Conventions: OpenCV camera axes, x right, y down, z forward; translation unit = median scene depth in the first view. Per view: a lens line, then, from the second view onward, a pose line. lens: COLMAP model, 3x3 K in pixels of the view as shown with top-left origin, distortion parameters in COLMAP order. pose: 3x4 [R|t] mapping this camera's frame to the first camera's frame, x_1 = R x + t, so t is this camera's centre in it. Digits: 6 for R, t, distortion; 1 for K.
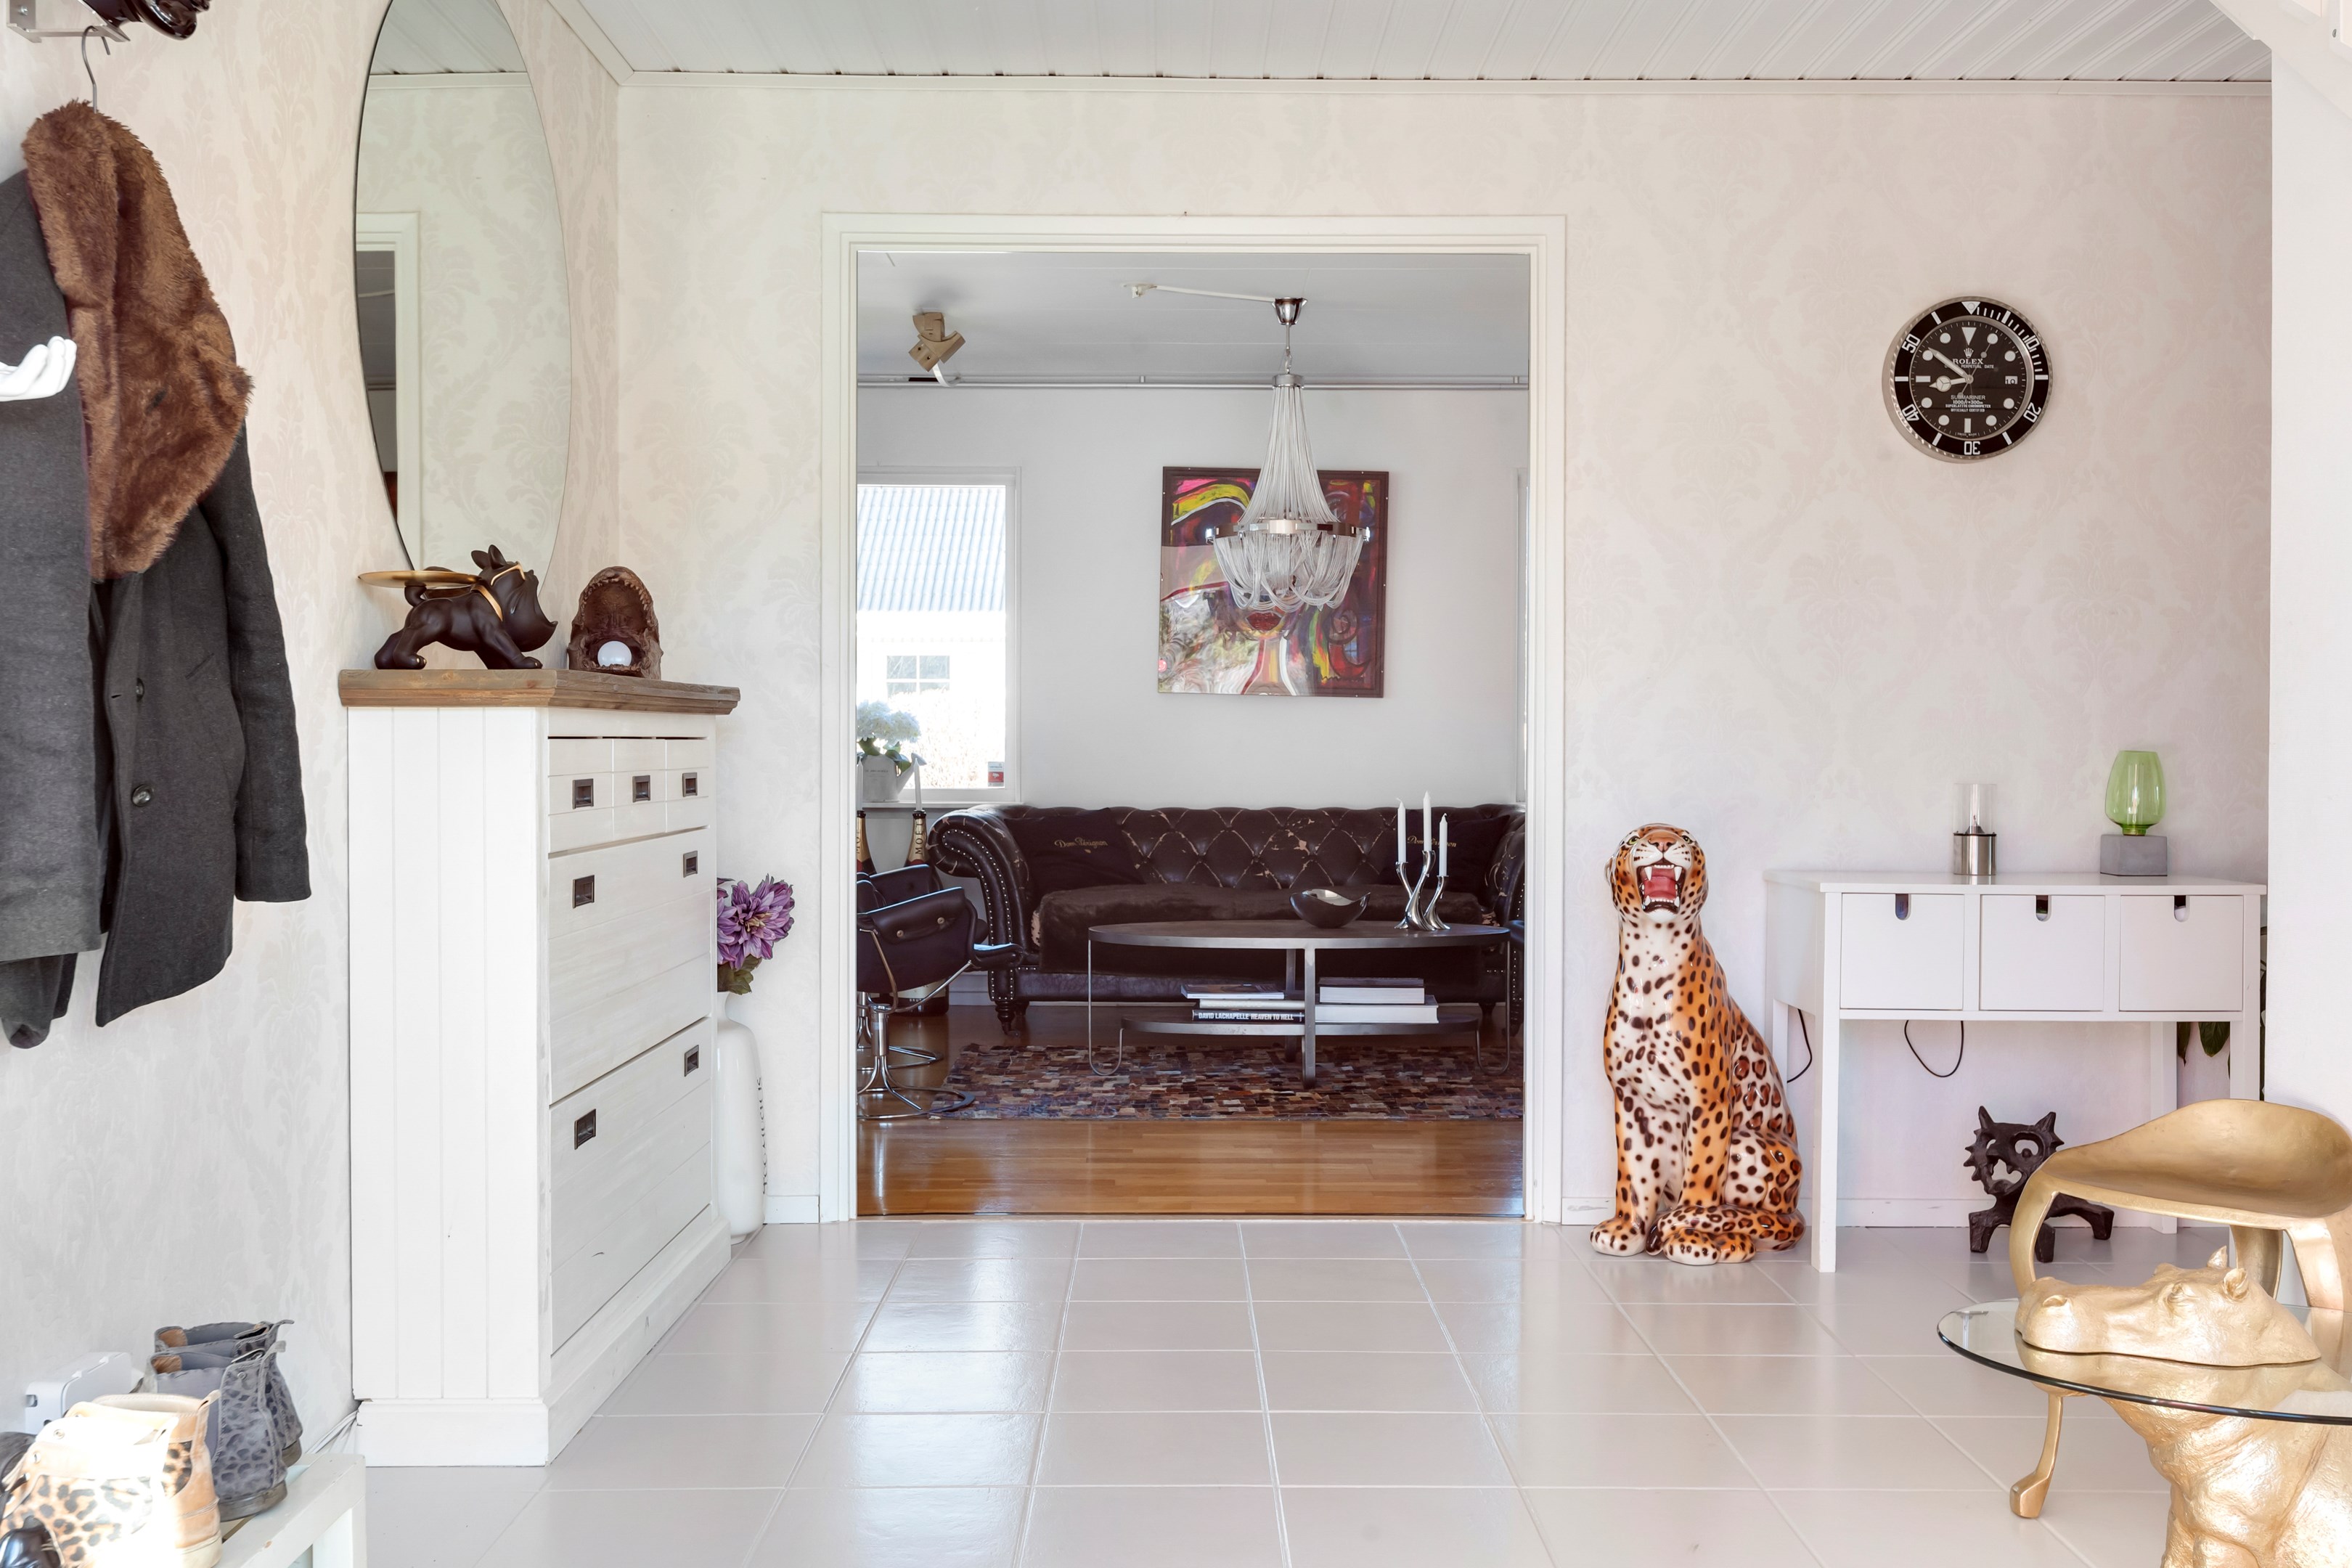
lens RADIAL K [[2260.2, 0, 1176.2], [0, 2260.2, 790.4], [0, 0, 1]] dist [0.000949, 0.000000]
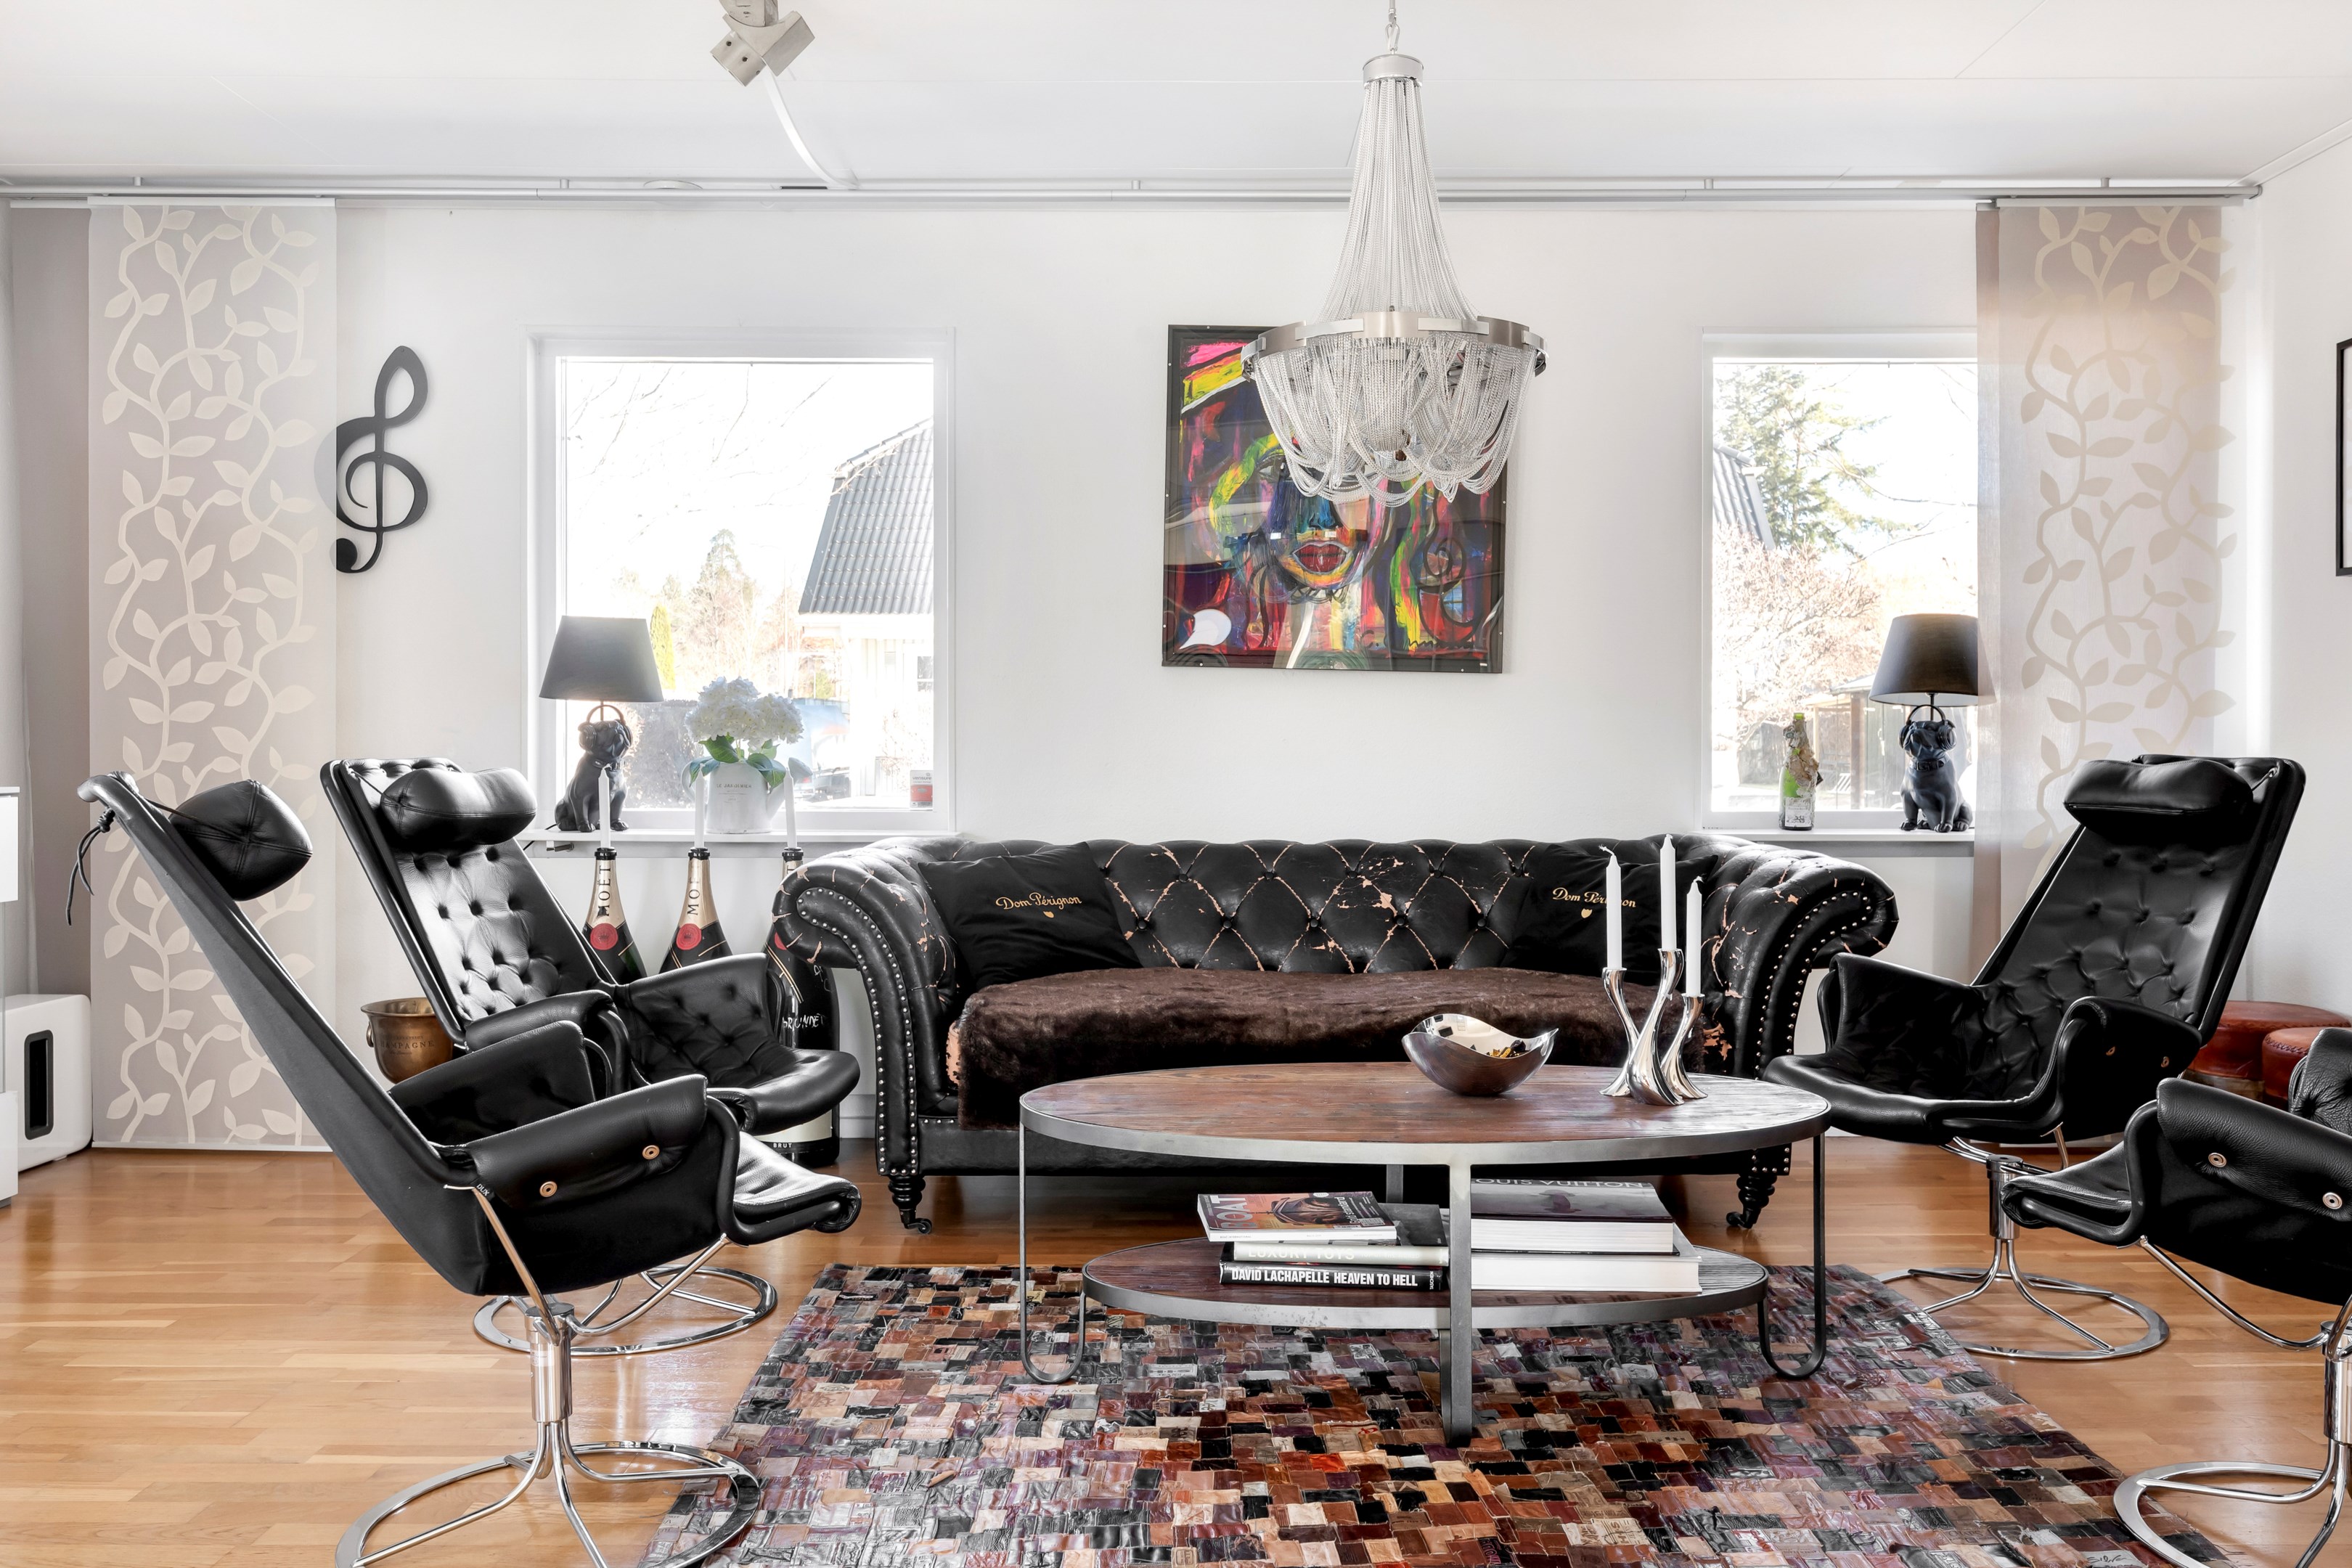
lens RADIAL K [[1888.3, 0, 1182.4], [0, 1888.3, 762.5], [0, 0, 1]] dist [0.000449, 0.007333]
pose [[0.999979, -0.002378, -0.005947, 0.001481], [0.002330, 0.999965, -0.008096, -0.012881], [0.005966, 0.008082, 0.999950, 0.544084]]
